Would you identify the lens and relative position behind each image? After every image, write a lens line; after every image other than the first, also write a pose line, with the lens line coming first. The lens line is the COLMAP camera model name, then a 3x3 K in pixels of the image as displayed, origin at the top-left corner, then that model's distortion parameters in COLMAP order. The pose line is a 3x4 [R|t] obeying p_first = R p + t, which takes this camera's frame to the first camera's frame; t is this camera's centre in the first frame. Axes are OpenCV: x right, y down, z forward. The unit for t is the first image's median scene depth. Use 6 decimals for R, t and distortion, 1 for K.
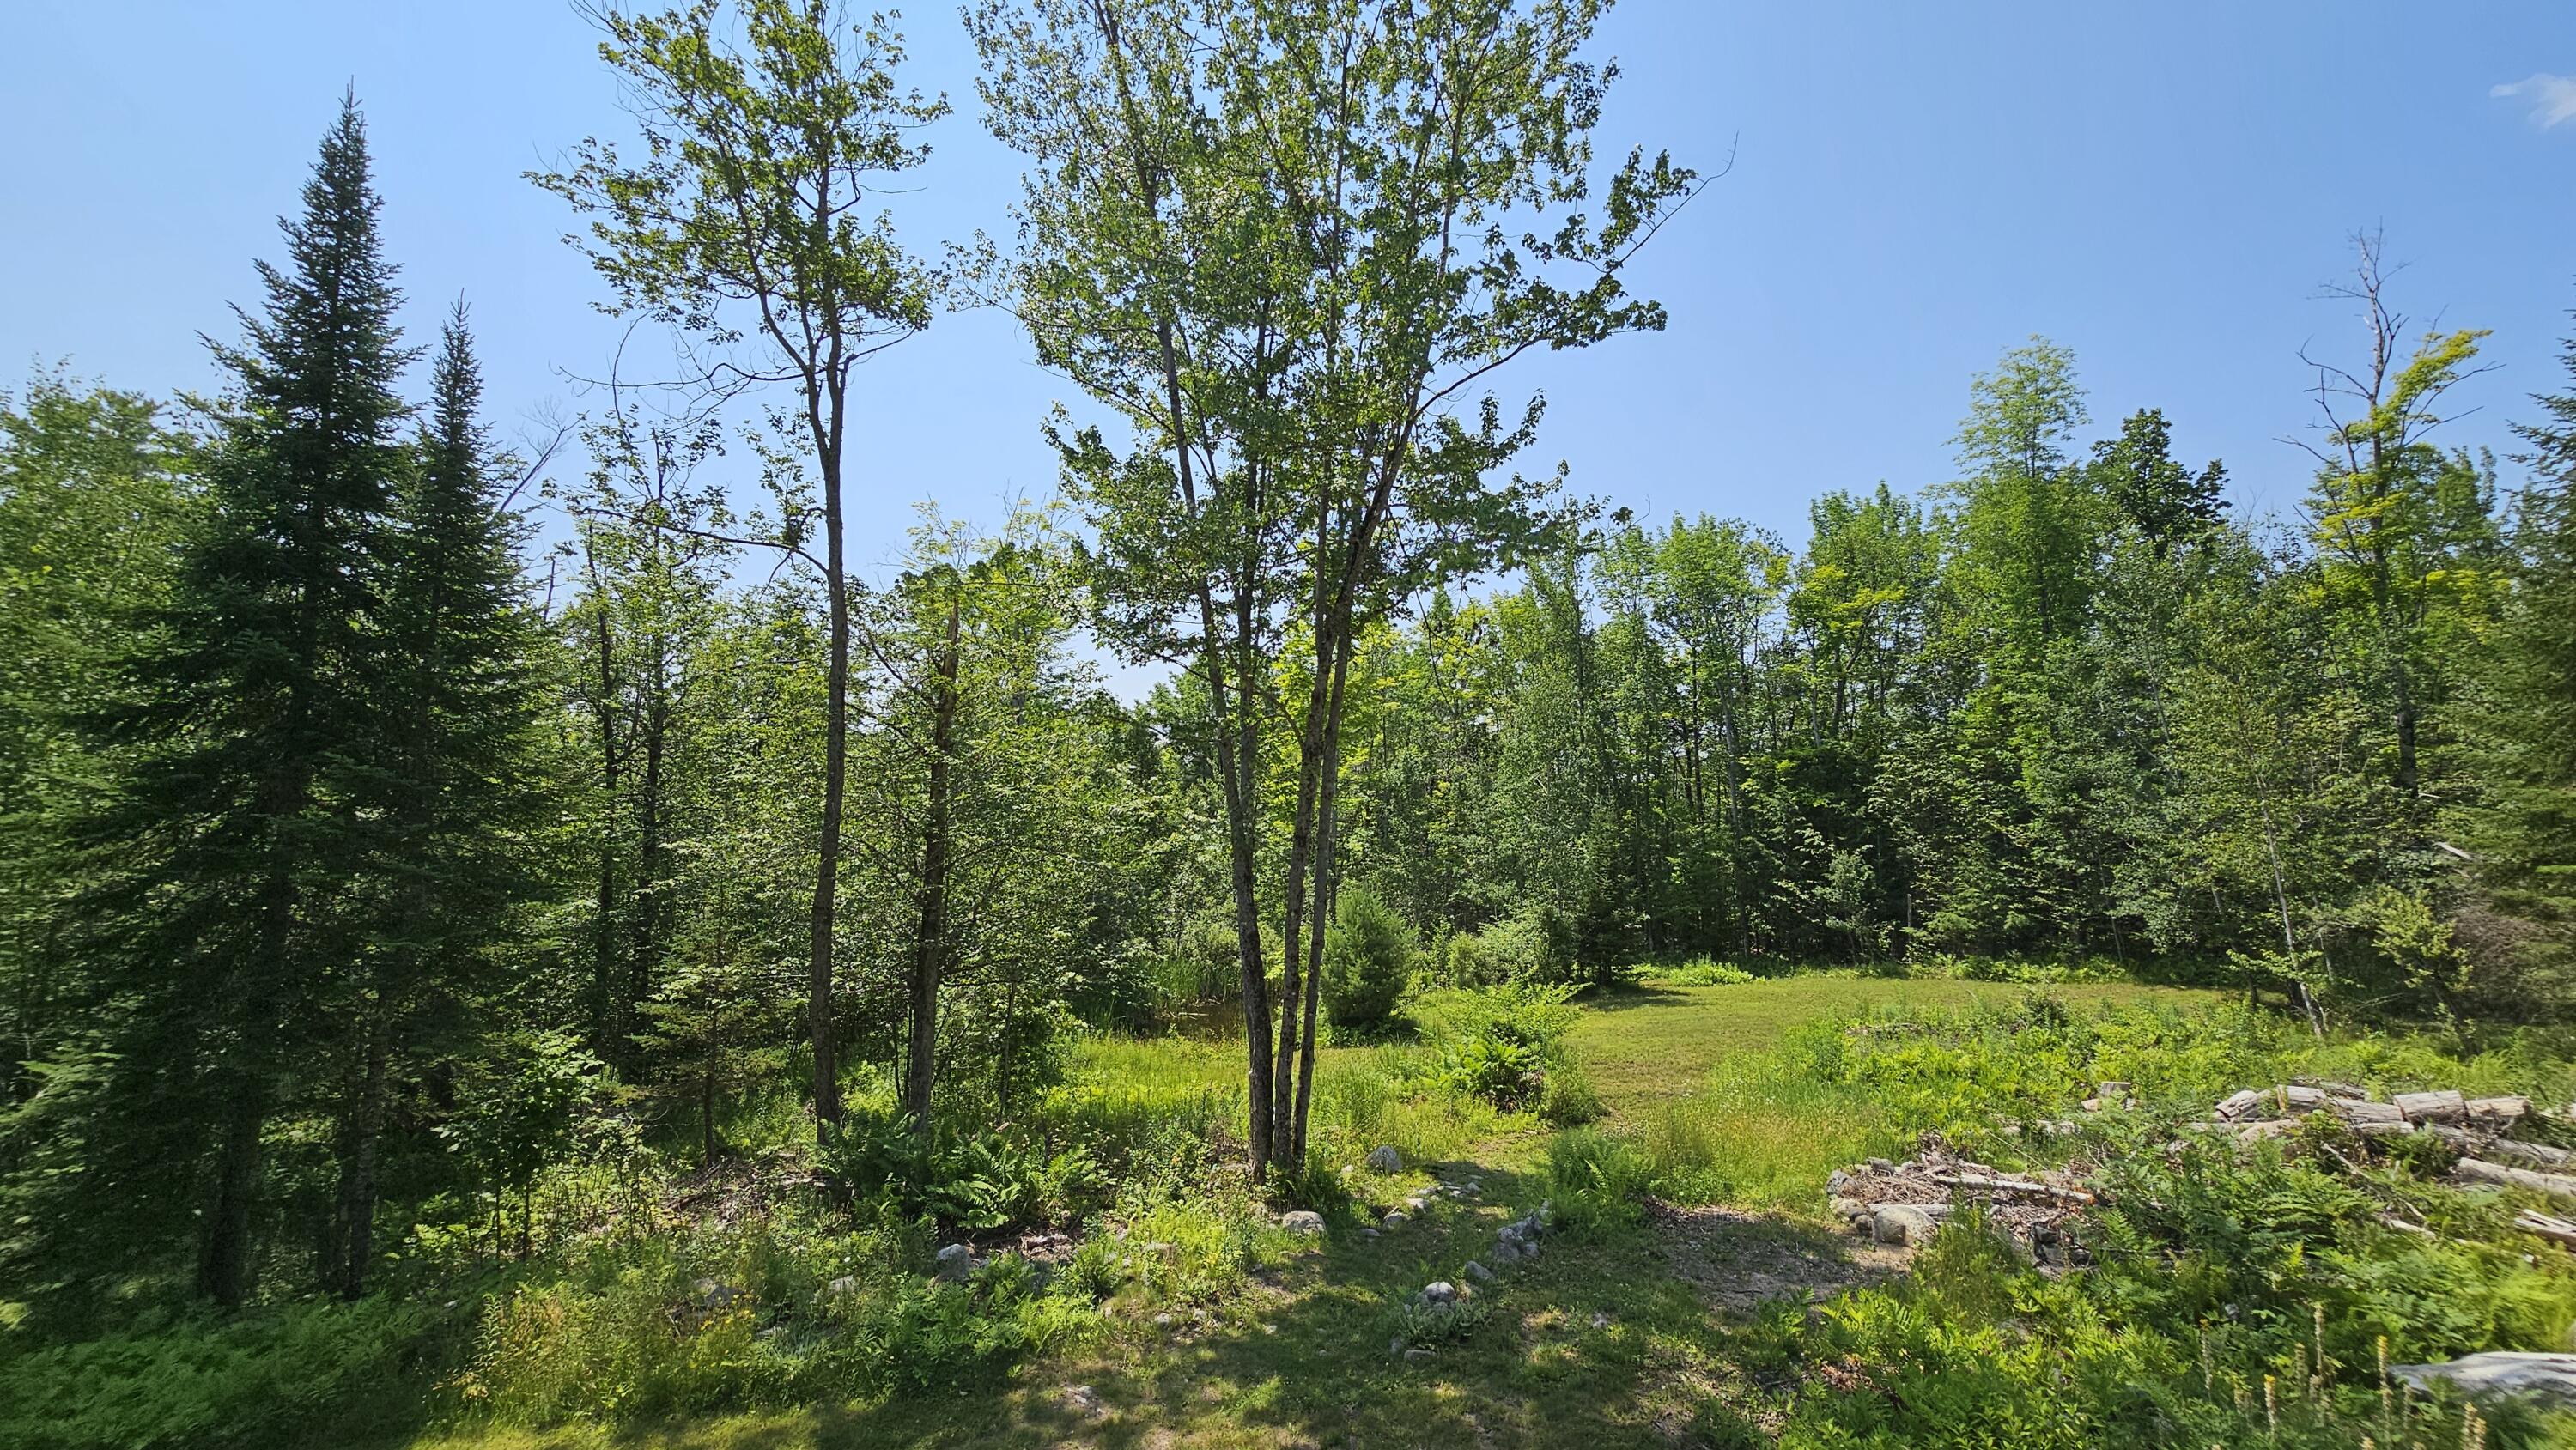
lens RADIAL K [[1058.3, 0, 1292.6], [0, 1058.3, 729.0], [0, 0, 1]] dist [0.003236, 0.000452]
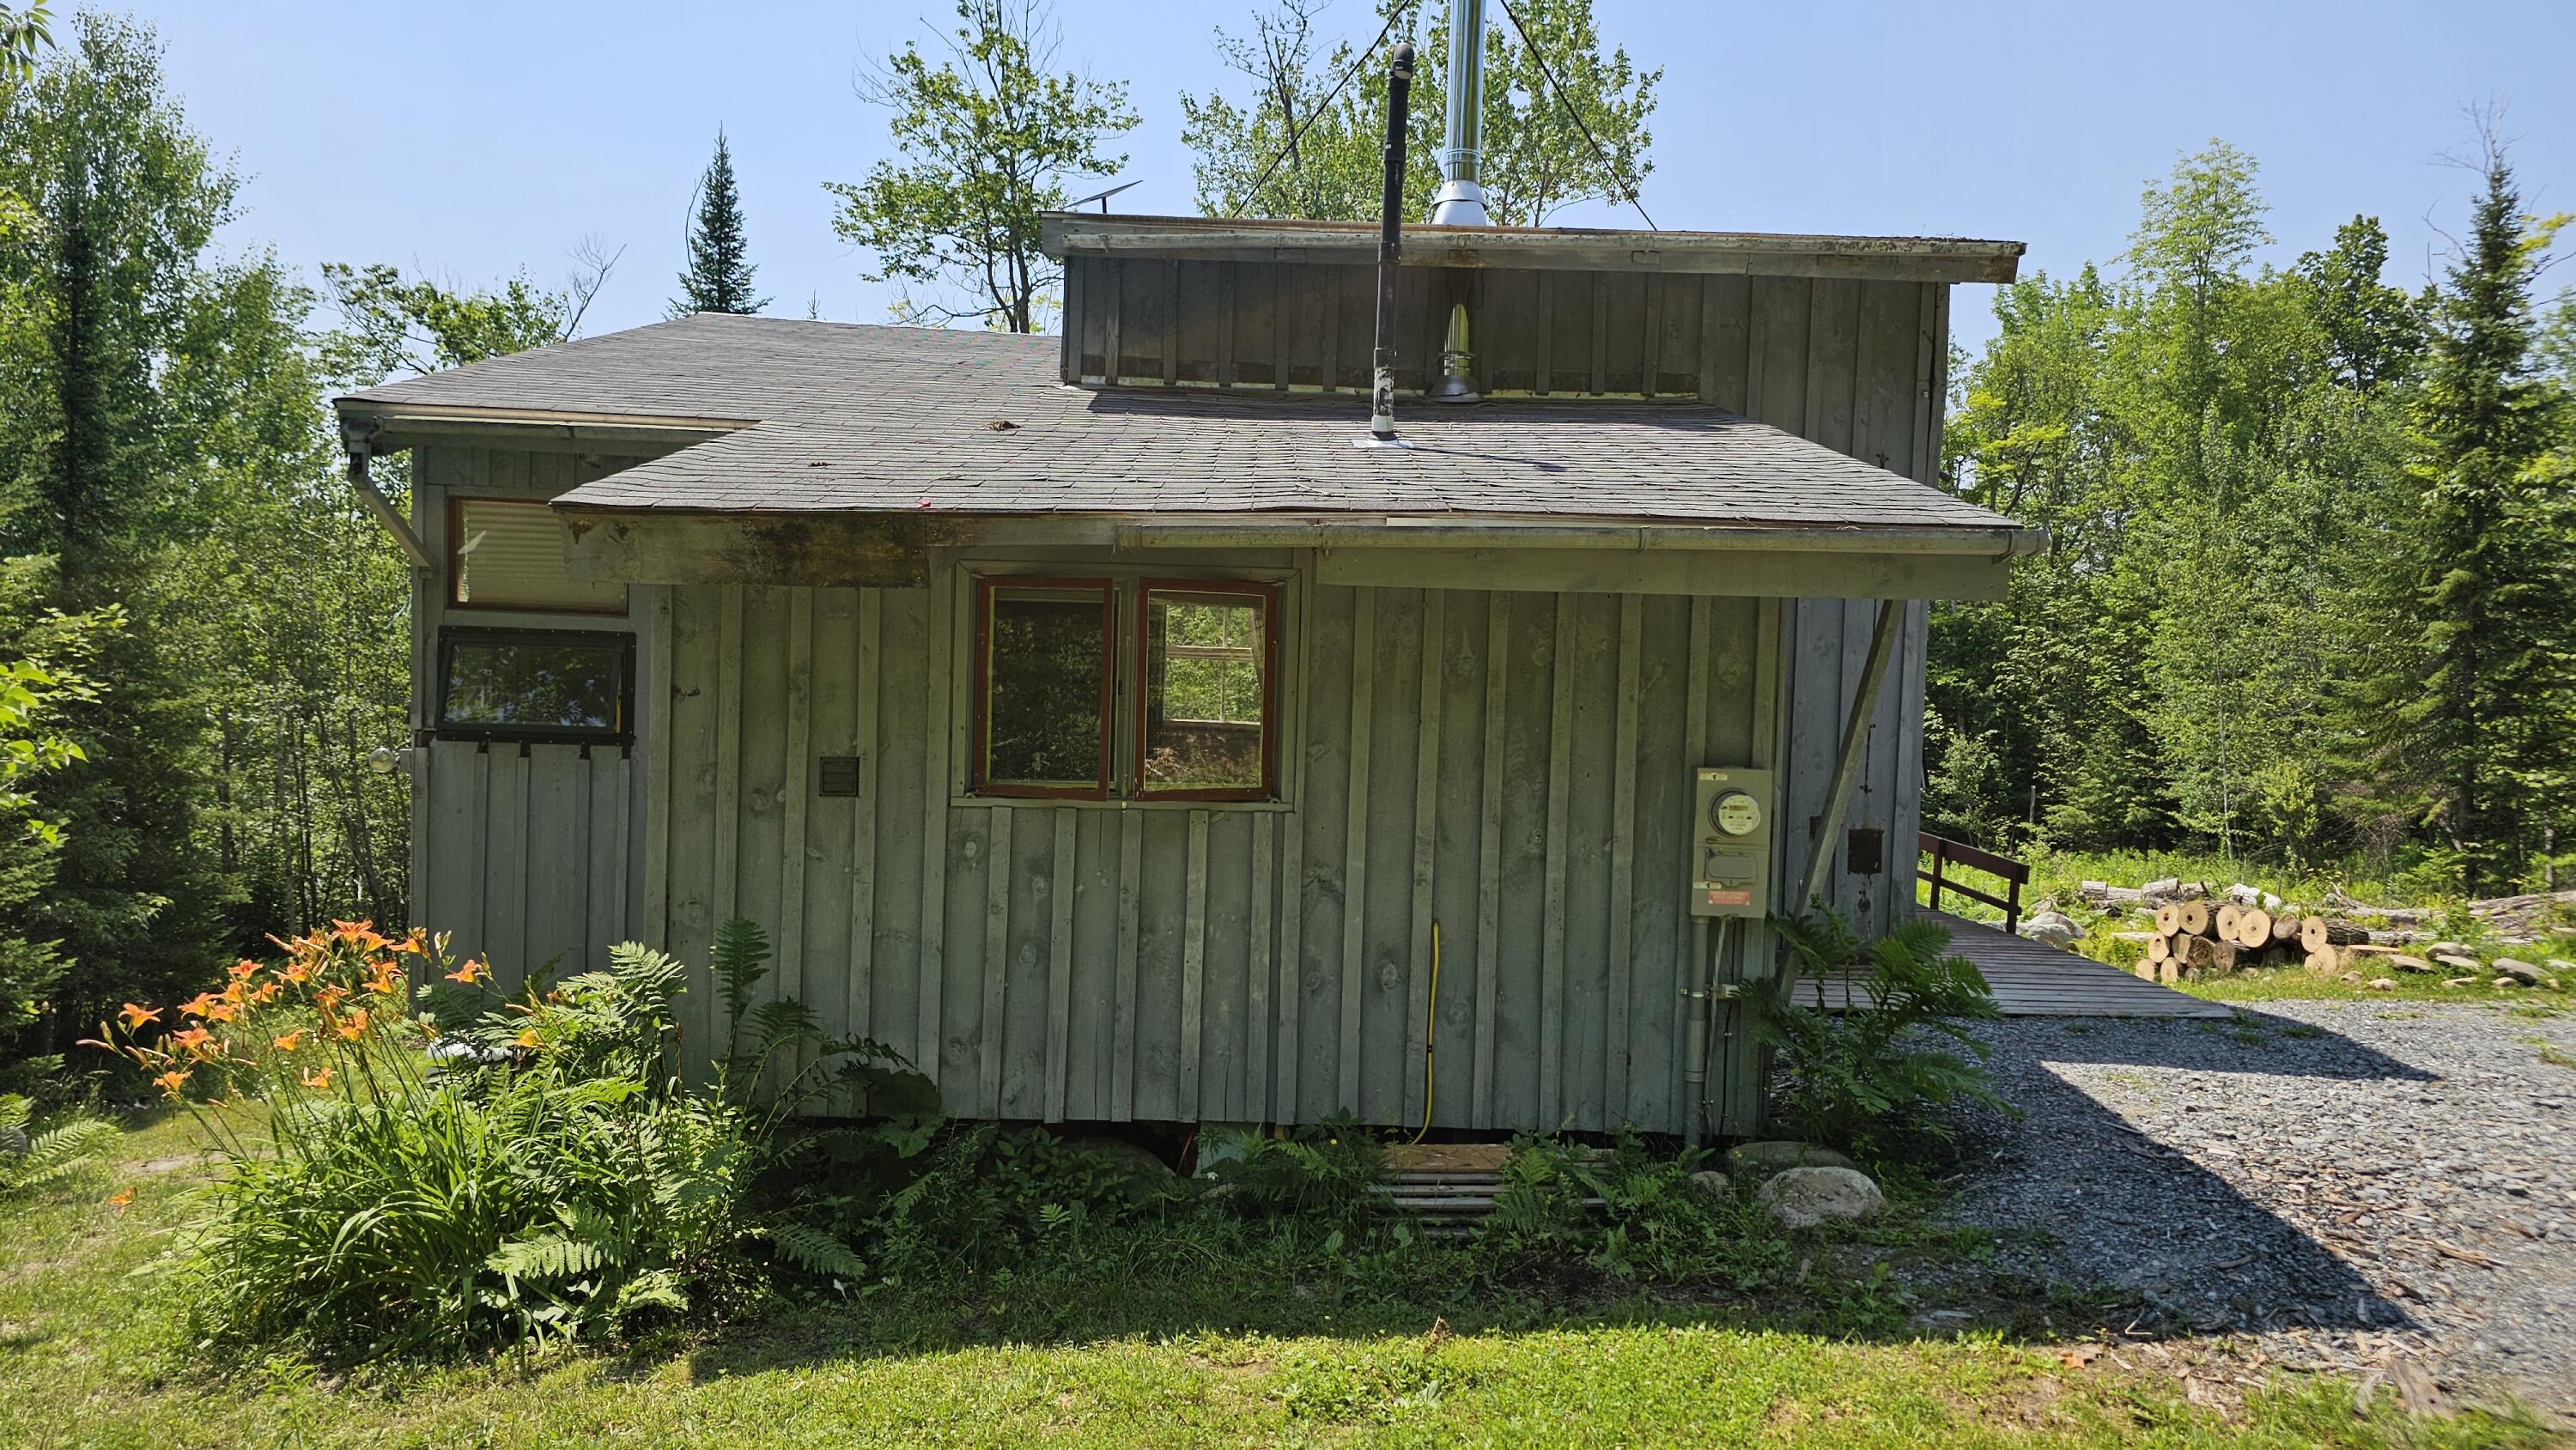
lens RADIAL K [[1691.2, 0, 1286.8], [0, 1691.2, 714.6], [0, 0, 1]] dist [0.003629, 0.002643]
pose [[0.999689, 0.018936, 0.016222, -0.061961], [-0.020467, 0.994765, 0.100120, -0.032035], [-0.014242, -0.100421, 0.994843, -0.398758]]
